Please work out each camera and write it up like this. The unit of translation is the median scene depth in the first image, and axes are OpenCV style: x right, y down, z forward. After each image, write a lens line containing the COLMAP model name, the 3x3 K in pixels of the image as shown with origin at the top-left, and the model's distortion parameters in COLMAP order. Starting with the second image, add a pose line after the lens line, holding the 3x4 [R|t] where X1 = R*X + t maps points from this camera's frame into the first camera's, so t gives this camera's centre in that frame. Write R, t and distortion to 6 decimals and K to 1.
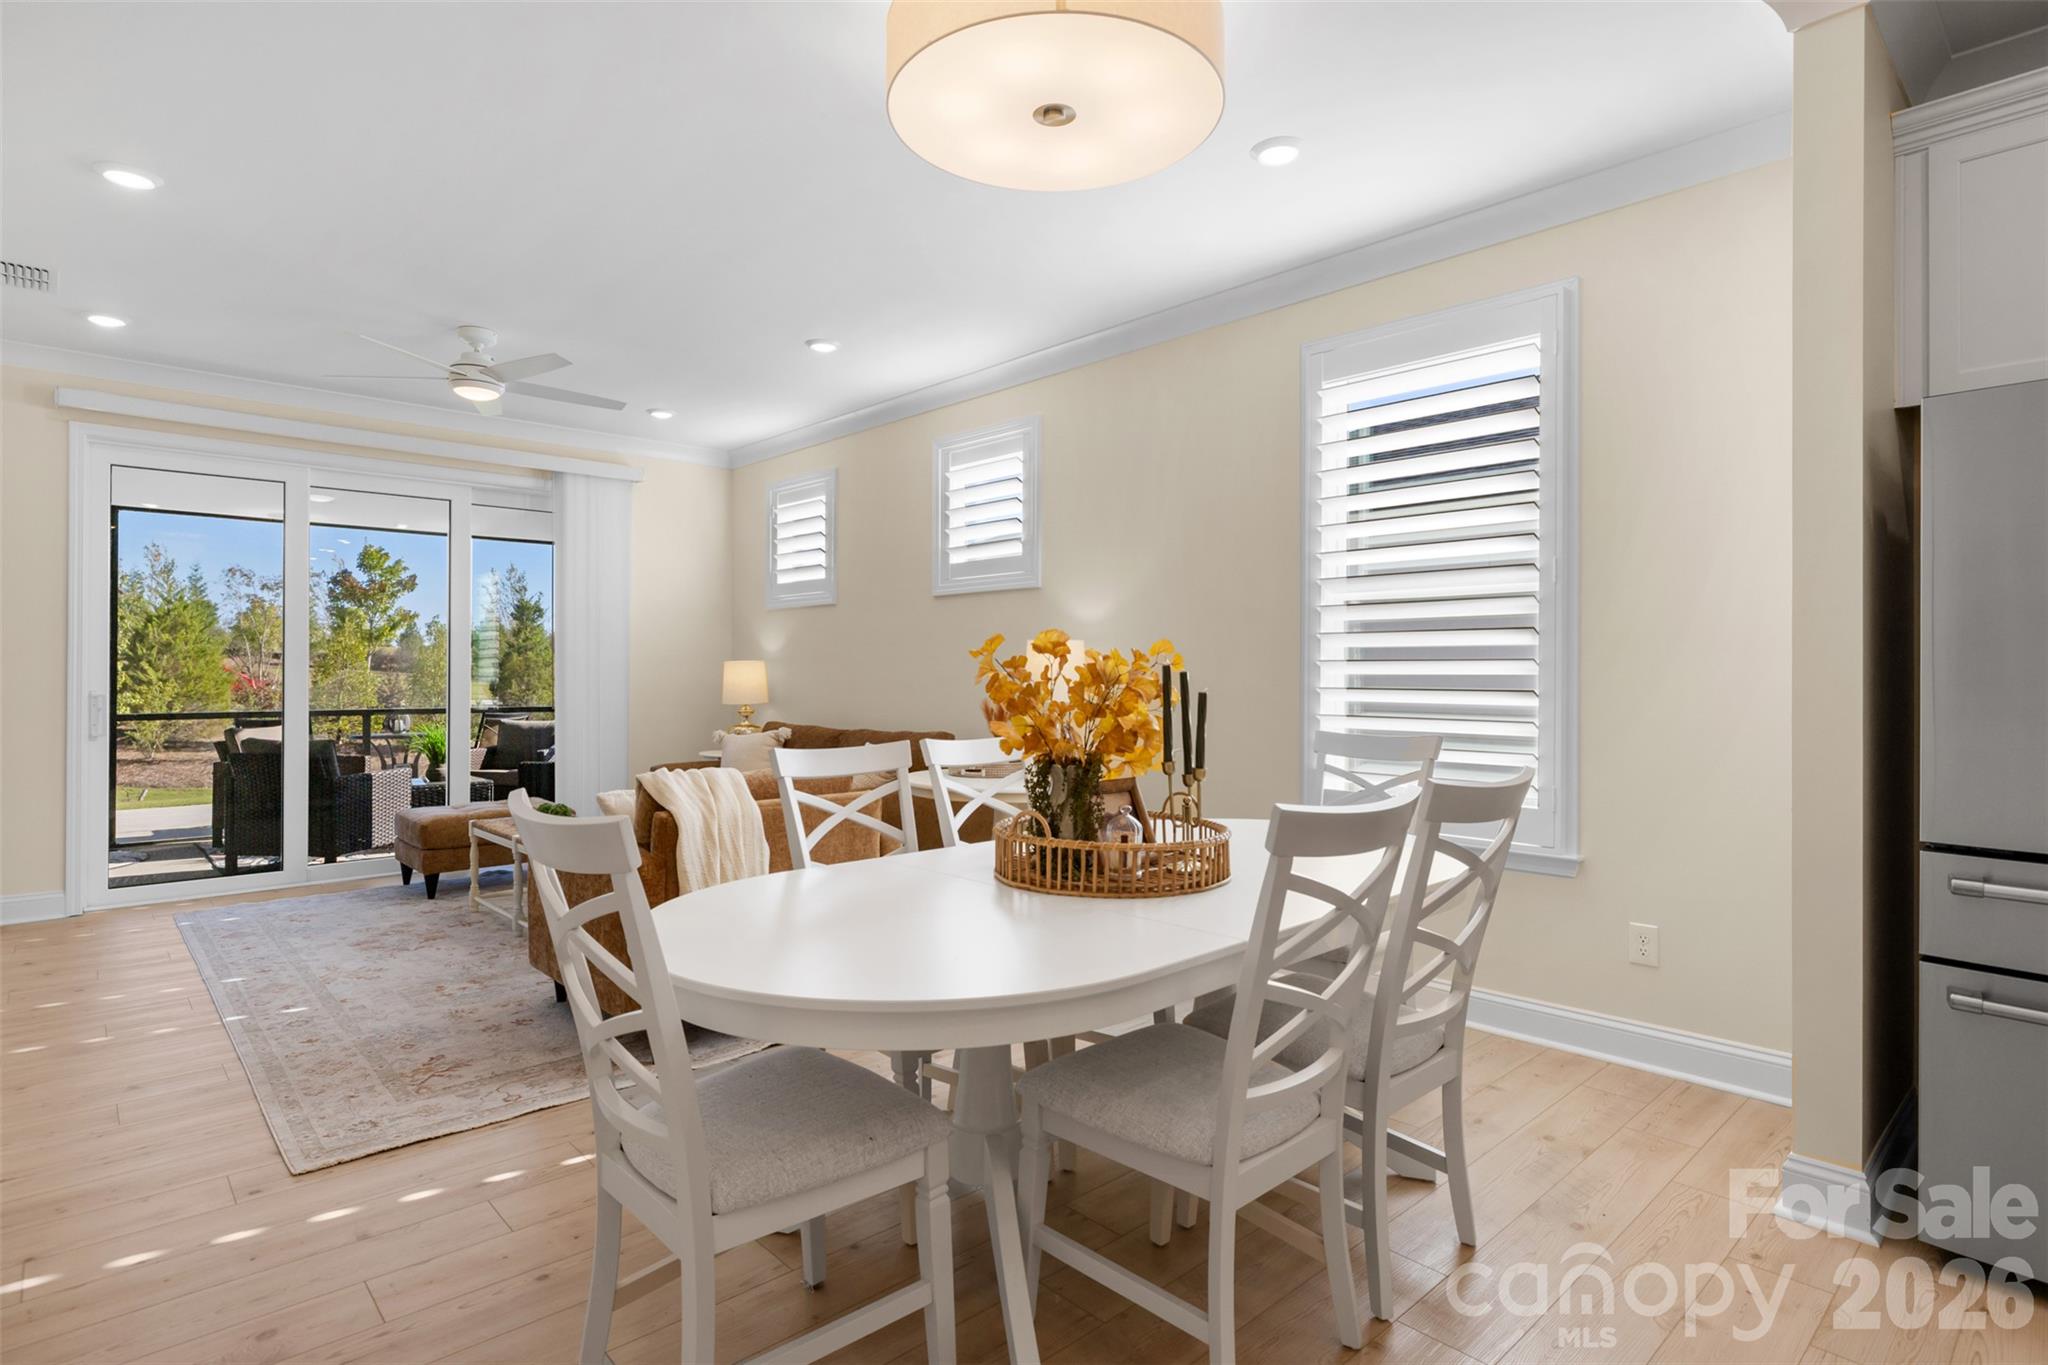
lens RADIAL K [[1044.5, 0, 1042.5], [0, 1044.5, 670.2], [0, 0, 1]] dist [-0.002829, 0.001892]
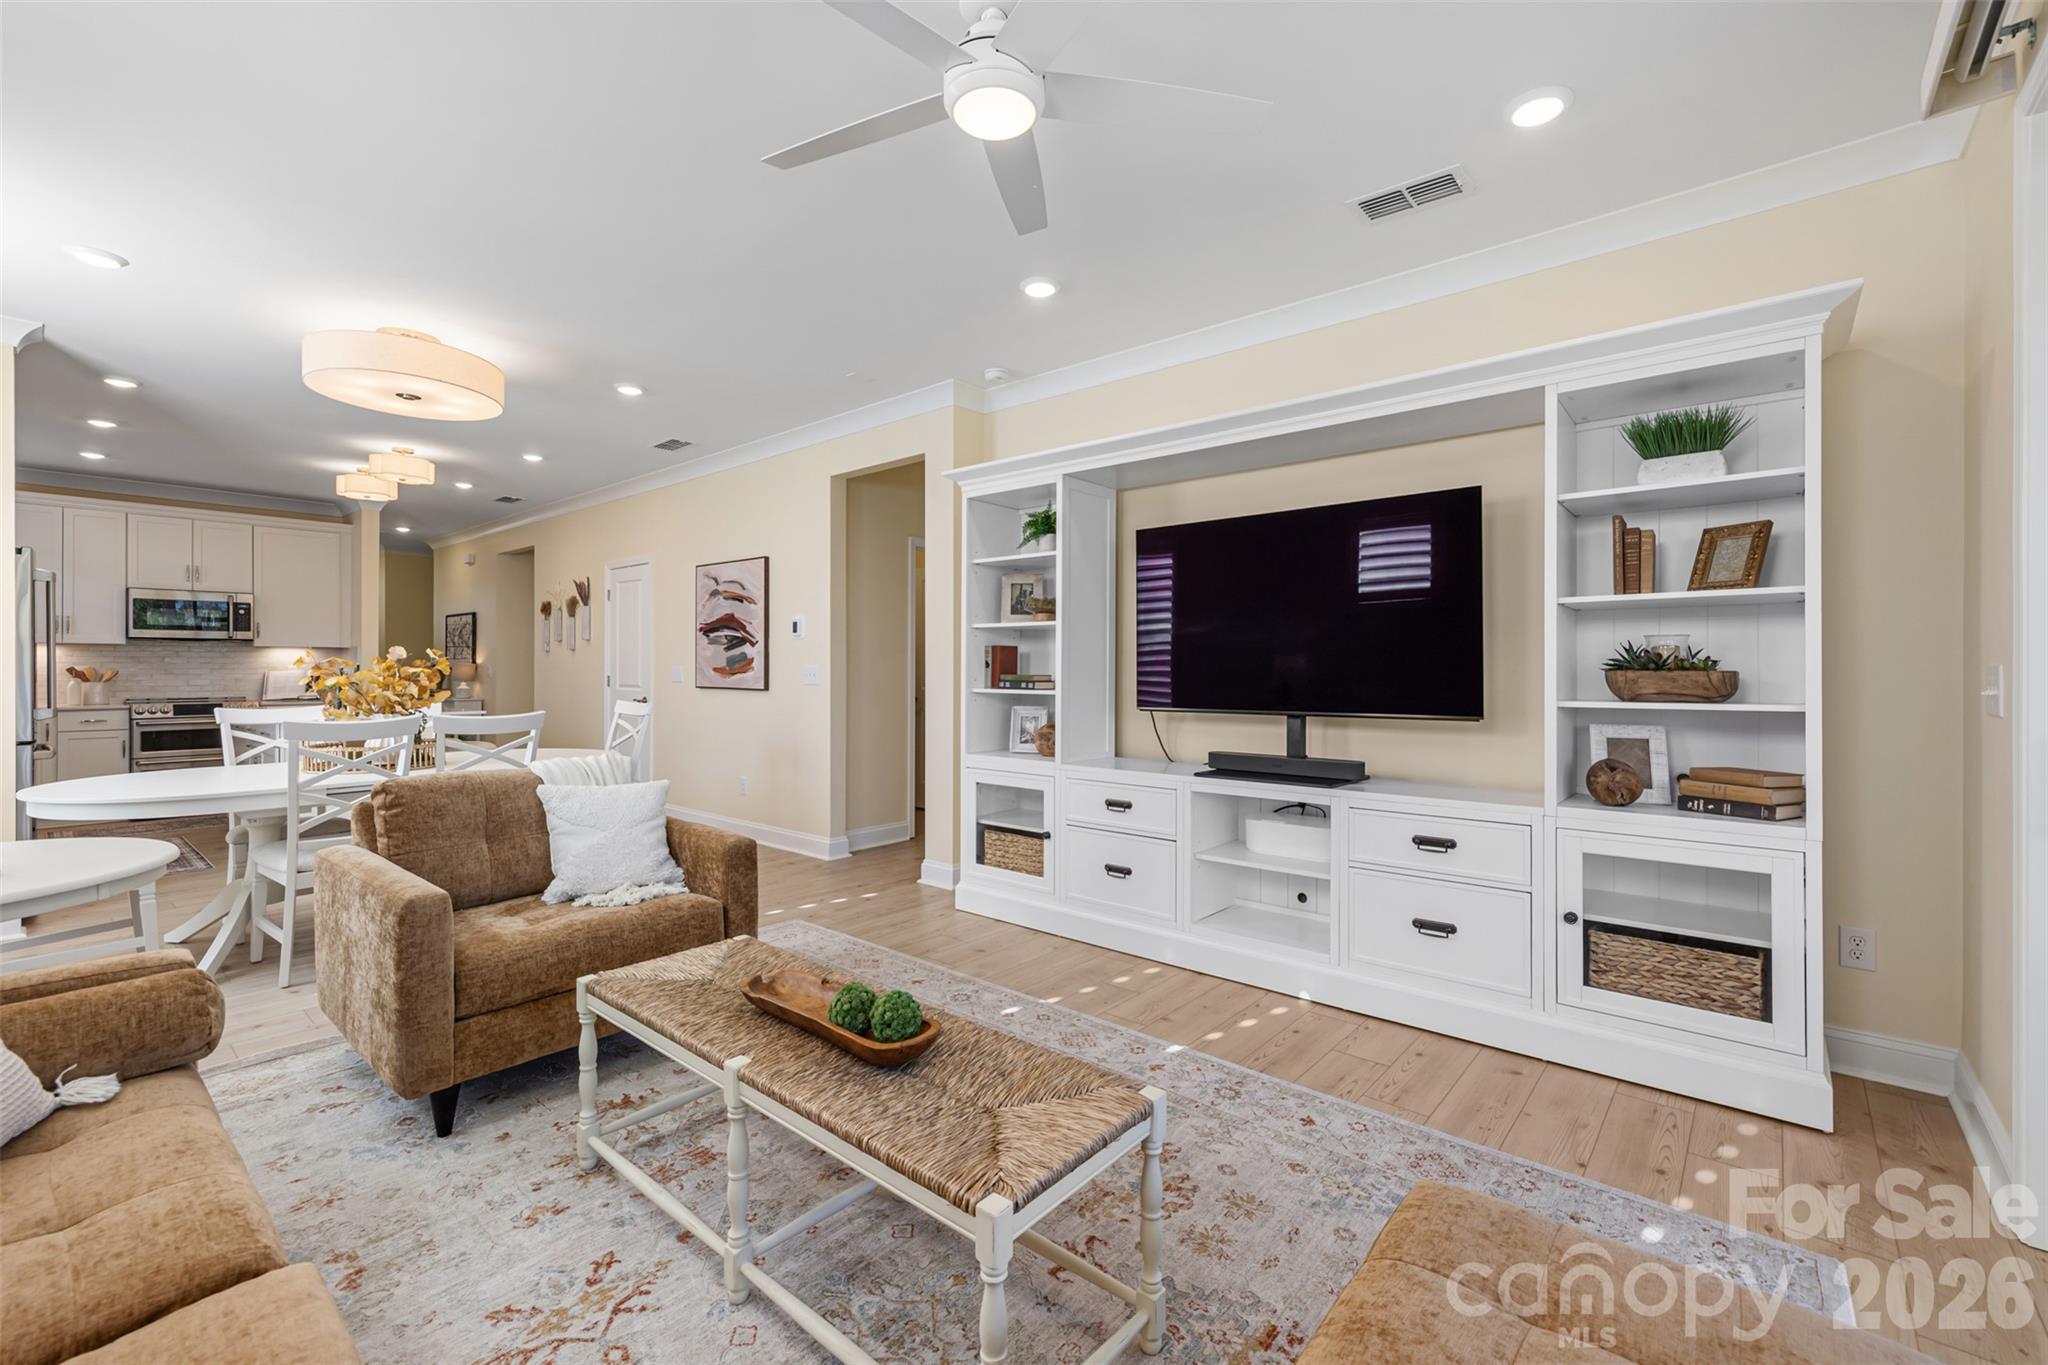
lens RADIAL K [[865.2, 0, 1021.5], [0, 865.2, 670.6], [0, 0, 1]] dist [0.001075, 0.000145]
pose [[-0.995878, -0.000403, -0.090707, -0.374463], [-0.000785, 0.999991, 0.004181, -0.000229], [0.090704, 0.004235, -0.995869, 1.017469]]
